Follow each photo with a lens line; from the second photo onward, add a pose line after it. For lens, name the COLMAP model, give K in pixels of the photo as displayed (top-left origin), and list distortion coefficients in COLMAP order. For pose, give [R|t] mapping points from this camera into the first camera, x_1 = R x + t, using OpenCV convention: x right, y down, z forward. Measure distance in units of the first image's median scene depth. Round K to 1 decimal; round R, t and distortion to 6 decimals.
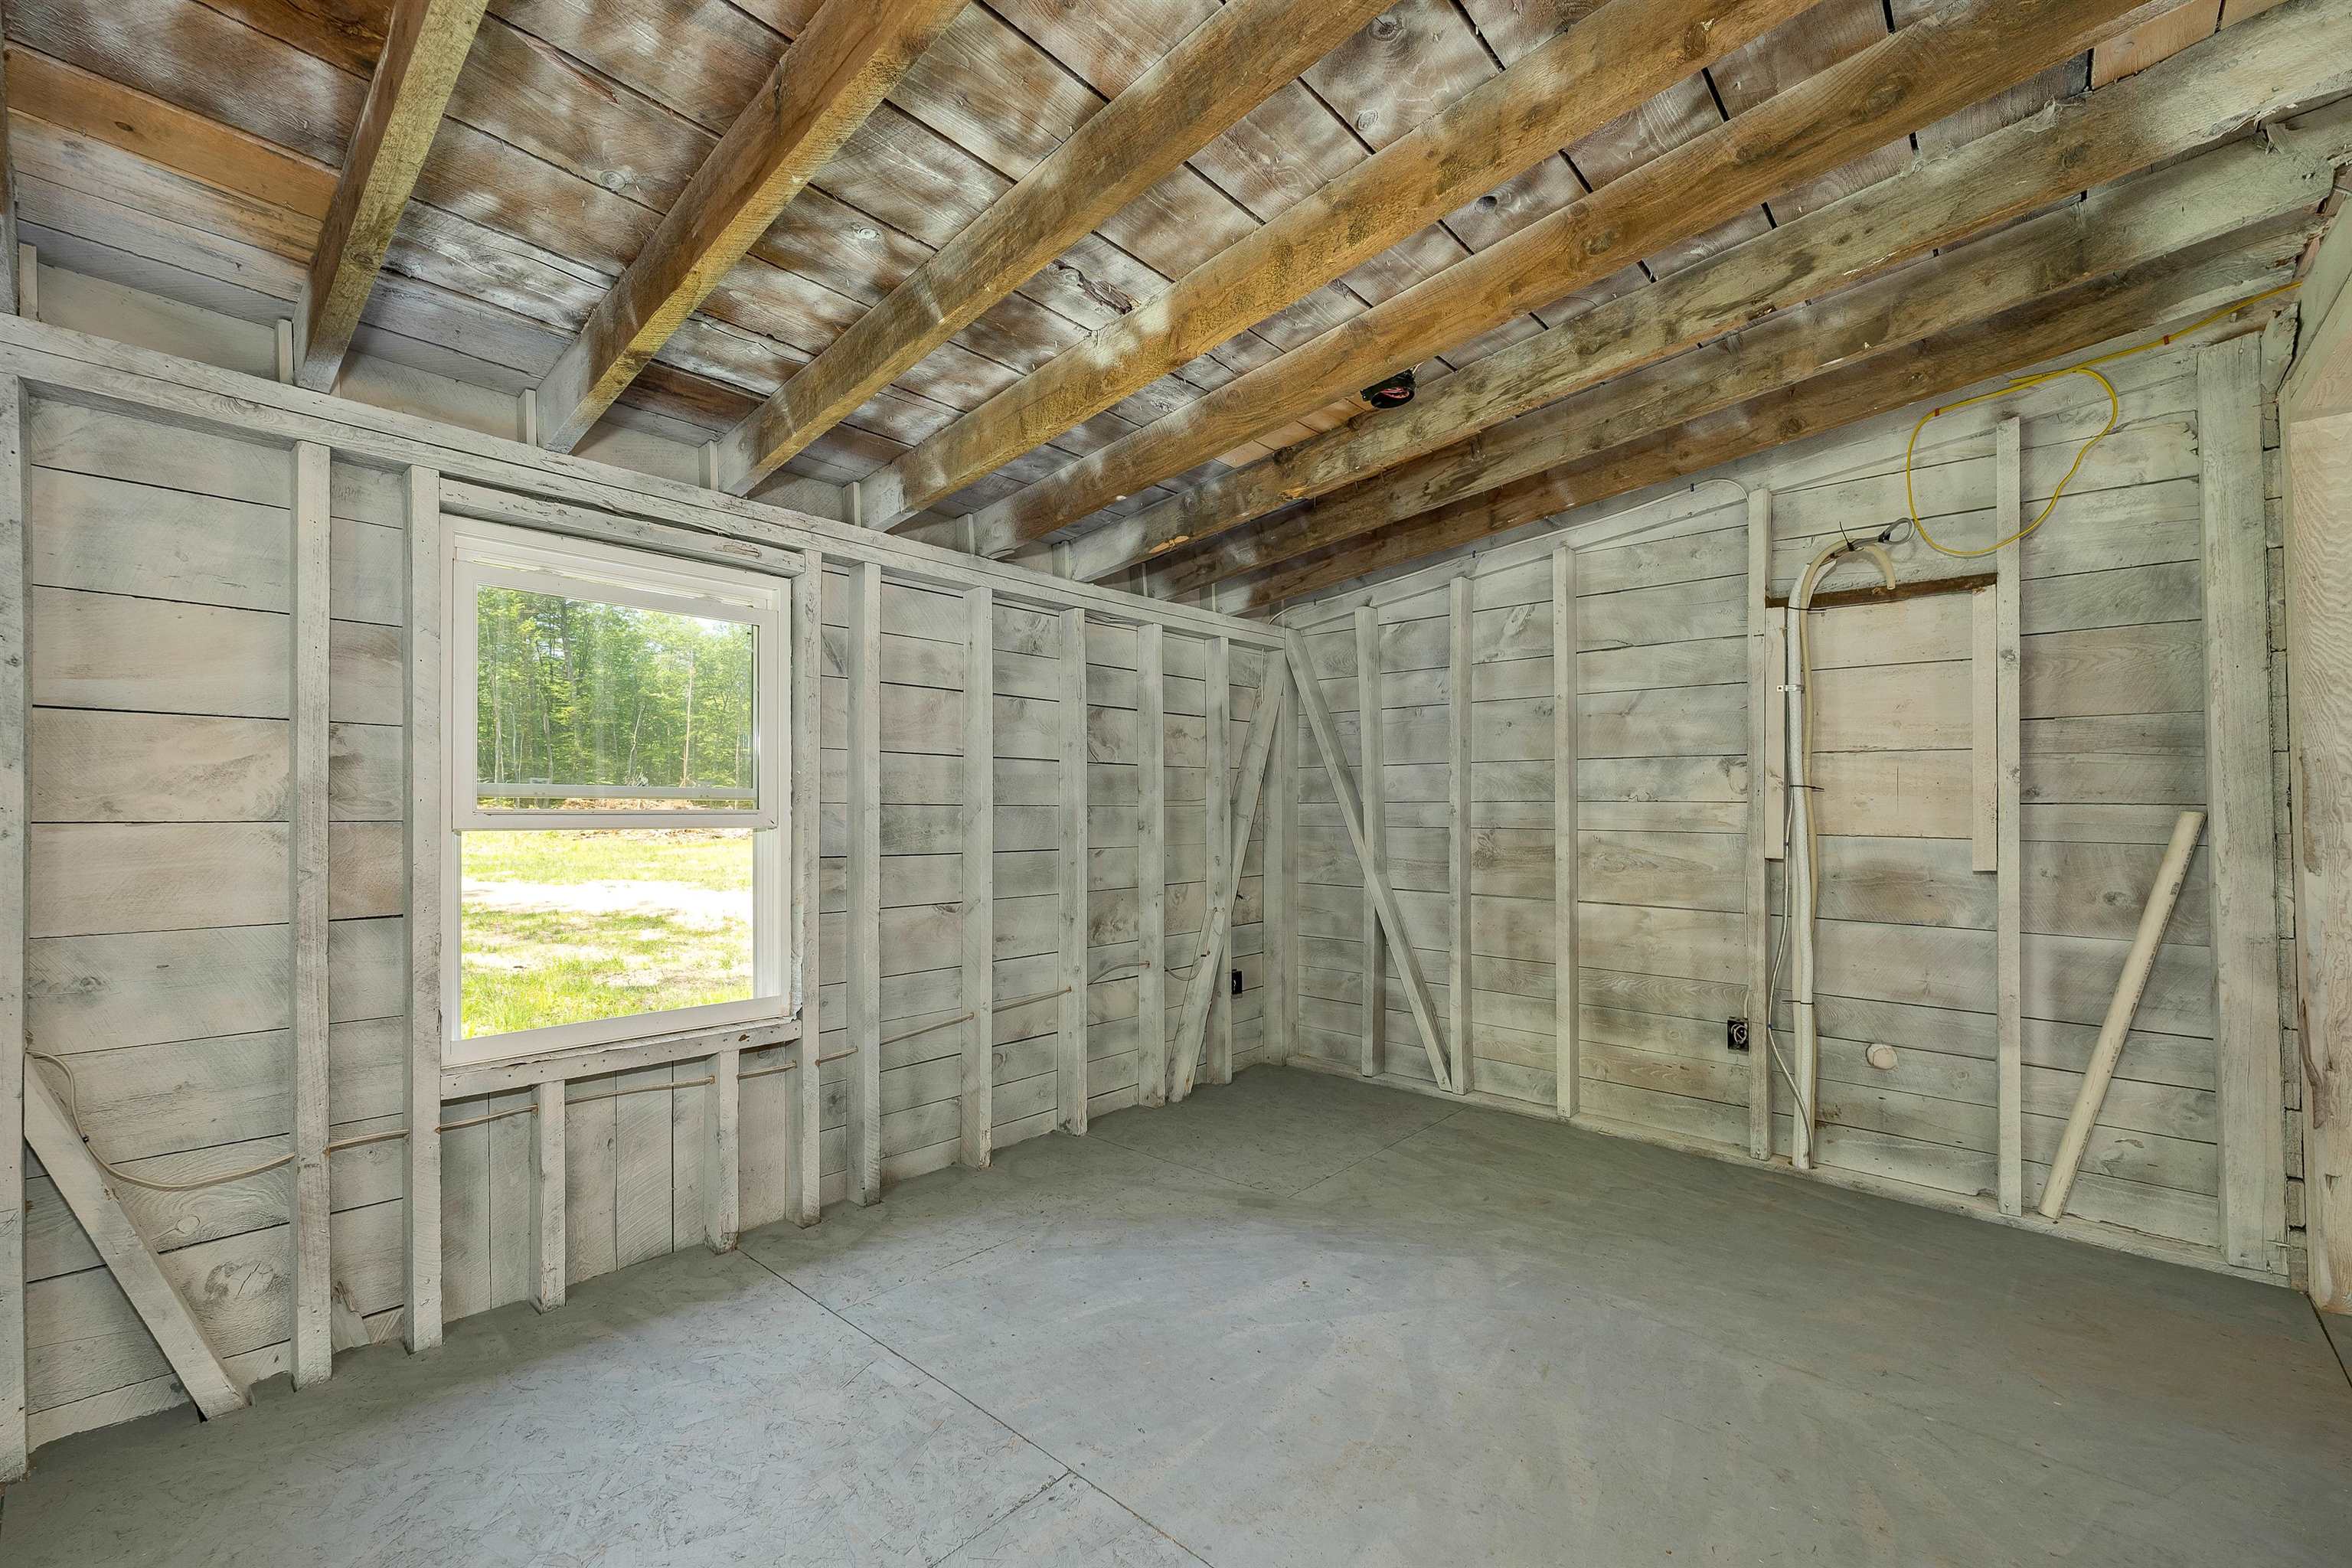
lens RADIAL K [[969.5, 0, 1185.5], [0, 969.5, 815.8], [0, 0, 1]] dist [0.002547, -0.000228]
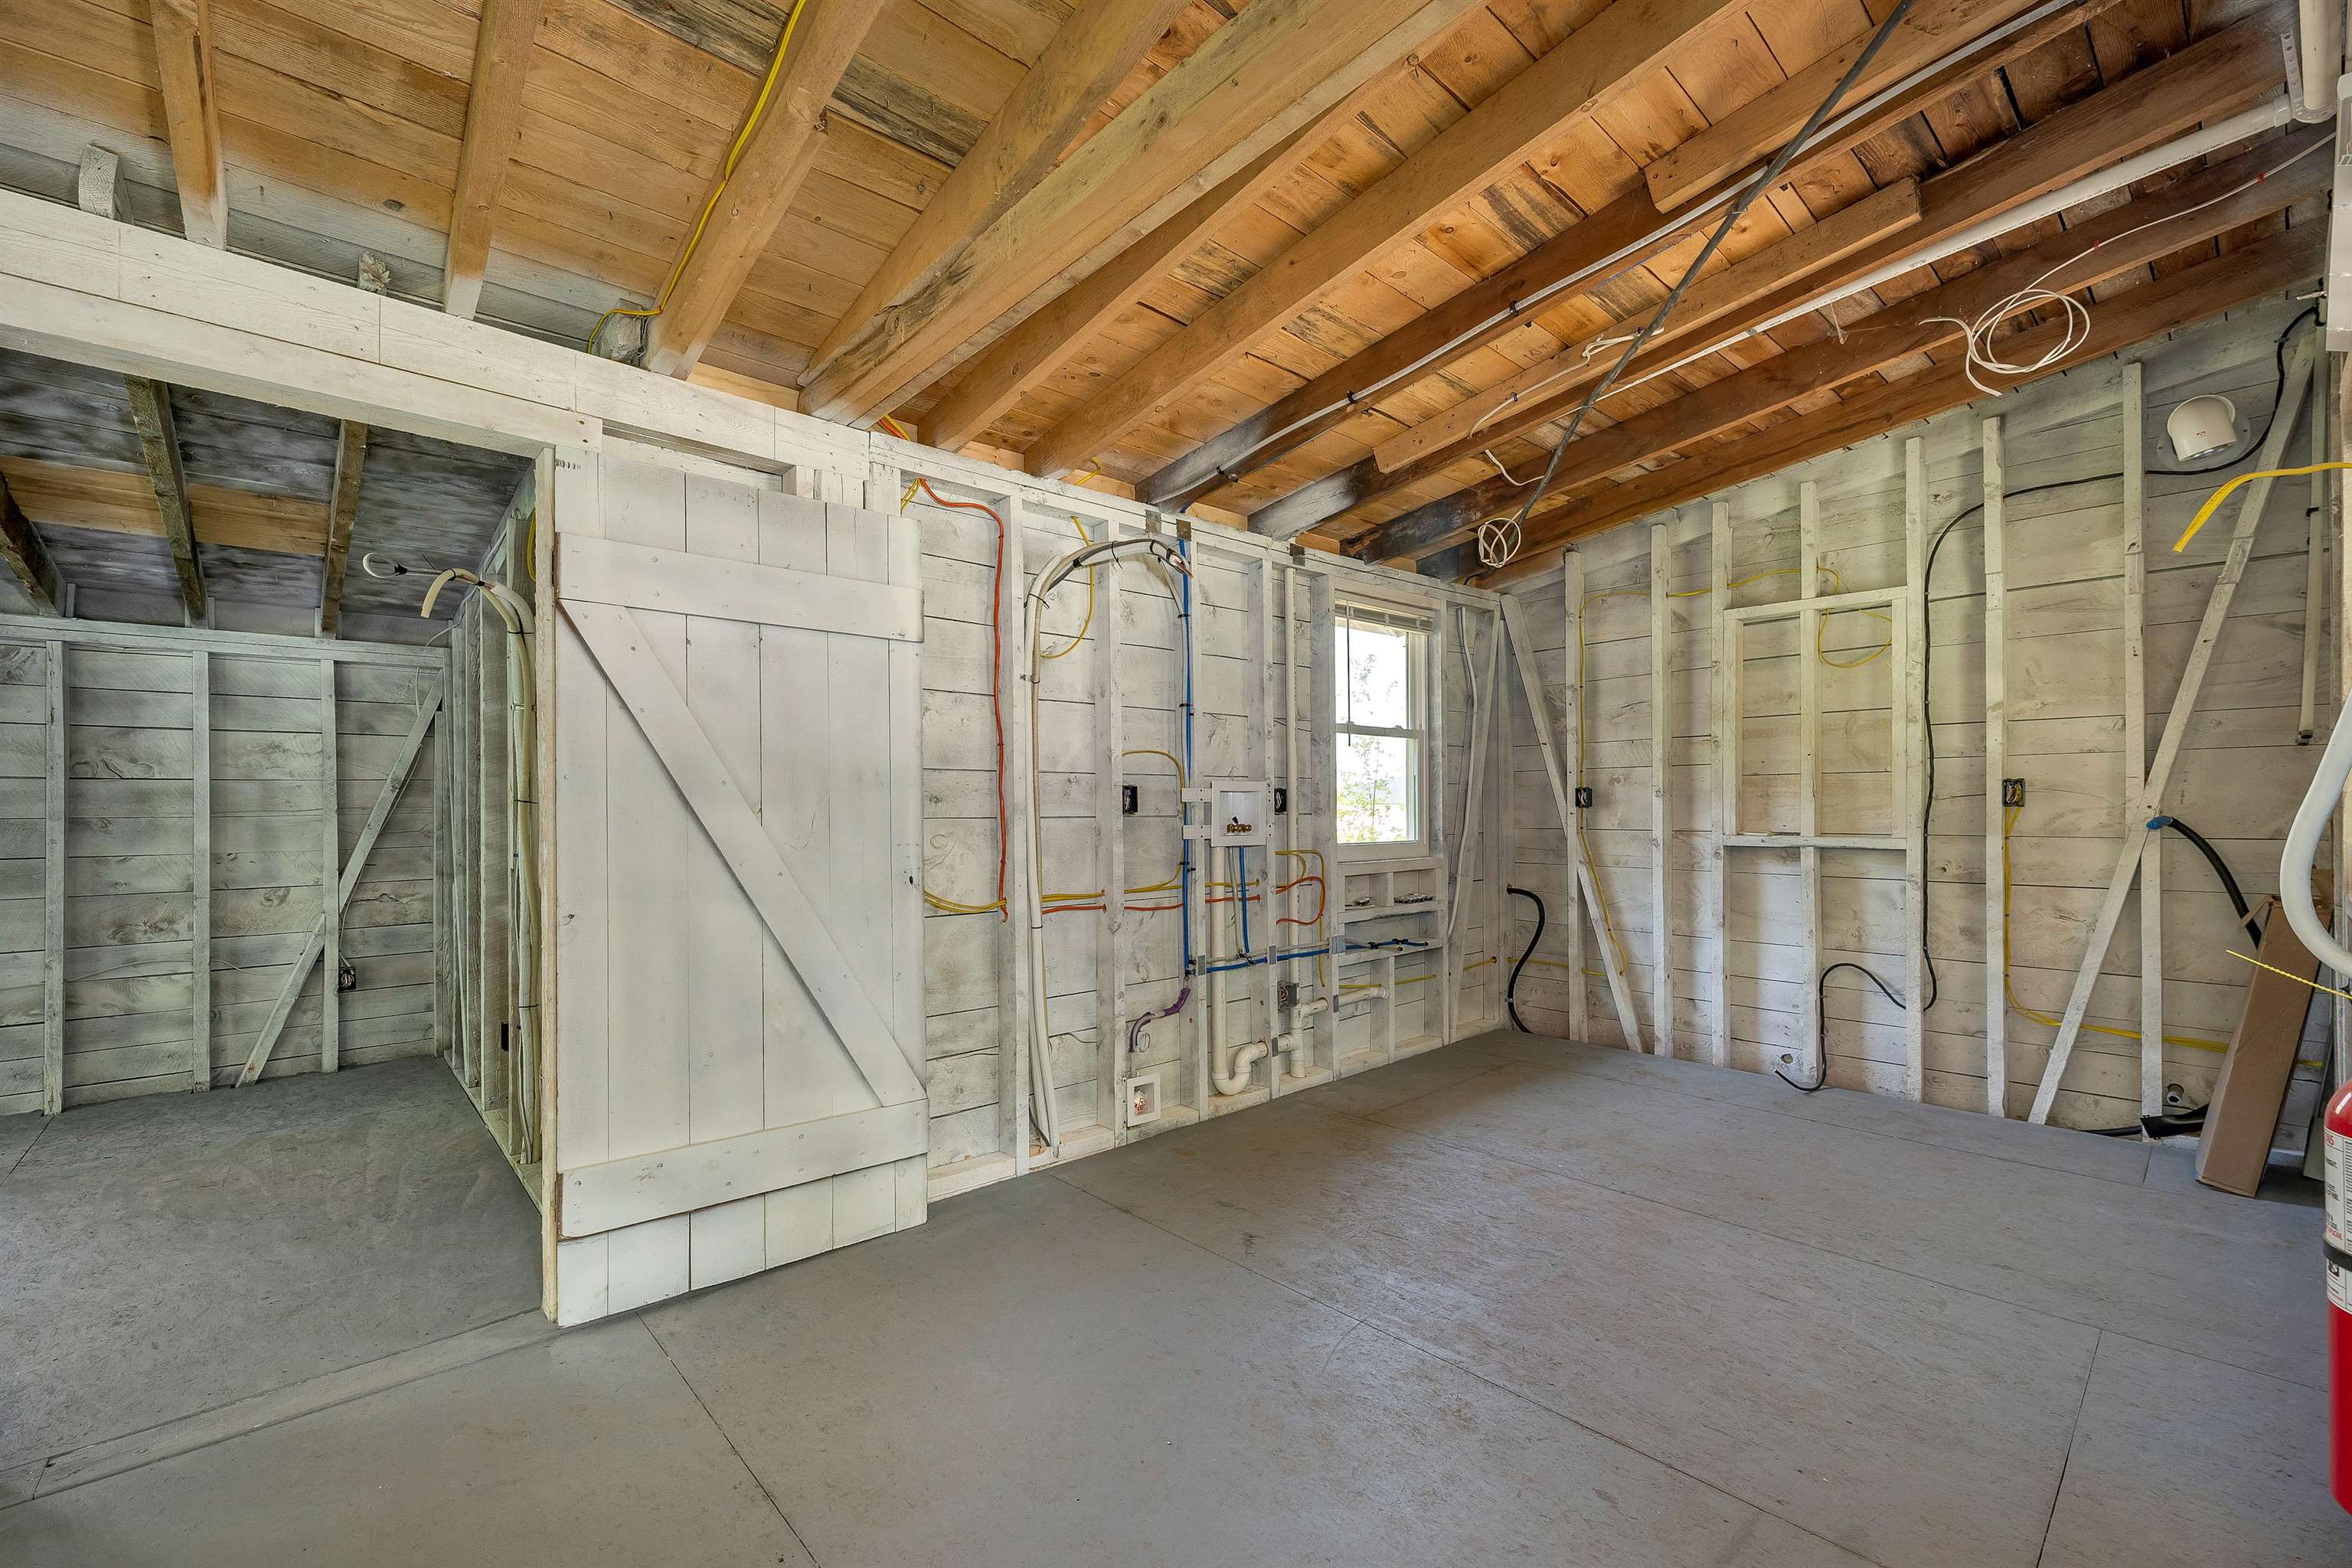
lens RADIAL K [[969.5, 0, 1170.6], [0, 969.5, 809.1], [0, 0, 1]] dist [0.002547, -0.000228]
pose [[0.994602, -0.003903, -0.103695, 1.417173], [0.004010, 0.999992, 0.000821, -0.018849], [0.103691, -0.001233, 0.994609, 0.026765]]
